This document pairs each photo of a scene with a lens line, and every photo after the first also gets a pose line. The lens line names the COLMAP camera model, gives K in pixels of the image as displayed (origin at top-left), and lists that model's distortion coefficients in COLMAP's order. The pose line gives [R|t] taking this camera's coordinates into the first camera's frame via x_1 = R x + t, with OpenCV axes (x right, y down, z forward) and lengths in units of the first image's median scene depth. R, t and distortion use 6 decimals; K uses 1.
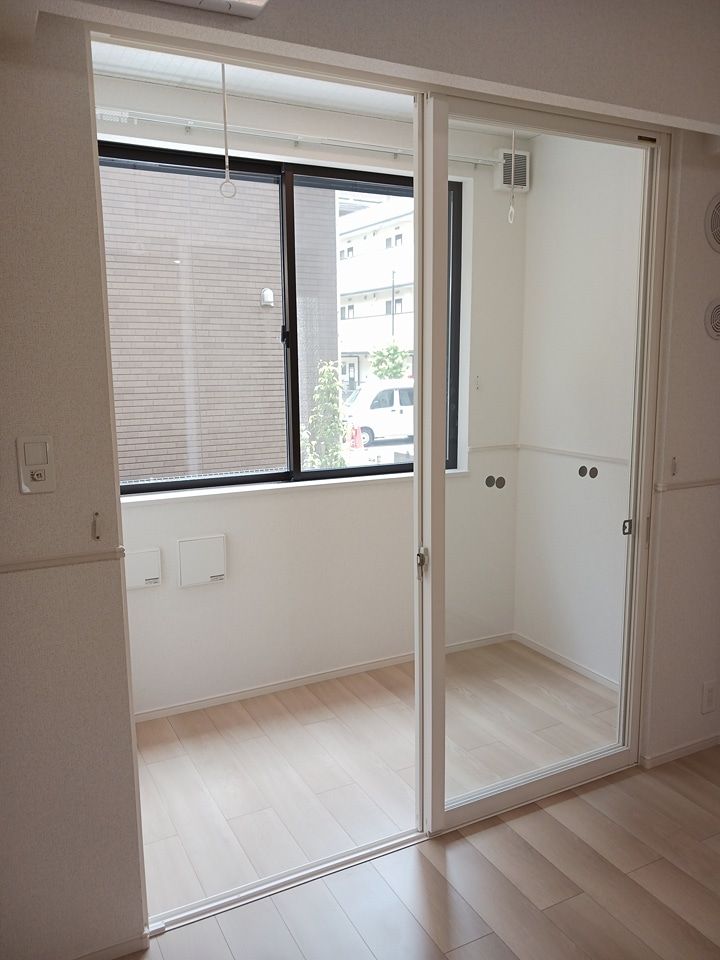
lens RADIAL K [[761.4, 0, 372.4], [0, 761.4, 471.8], [0, 0, 1]] dist [0.005384, -0.002645]
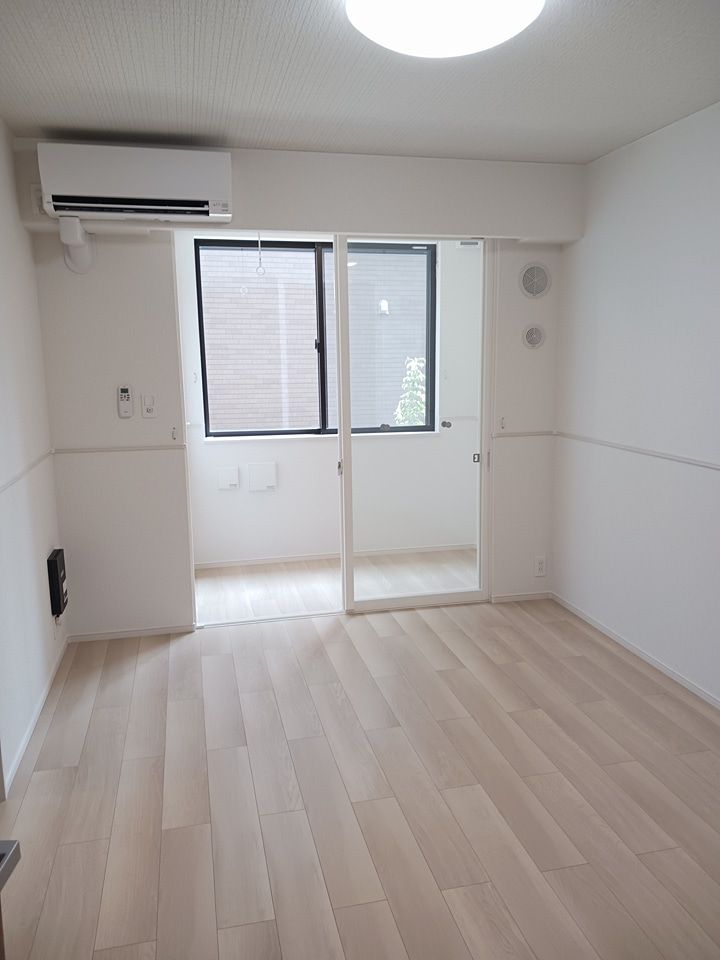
lens RADIAL K [[748.0, 0, 360.0], [0, 748.0, 480.0], [0, 0, 1]] dist [0.015267, -0.001769]
pose [[0.966394, 0.038279, -0.254201, 0.484526], [-0.033191, 0.999154, 0.024277, 0.086091], [0.254915, -0.015024, 0.966847, -0.671345]]
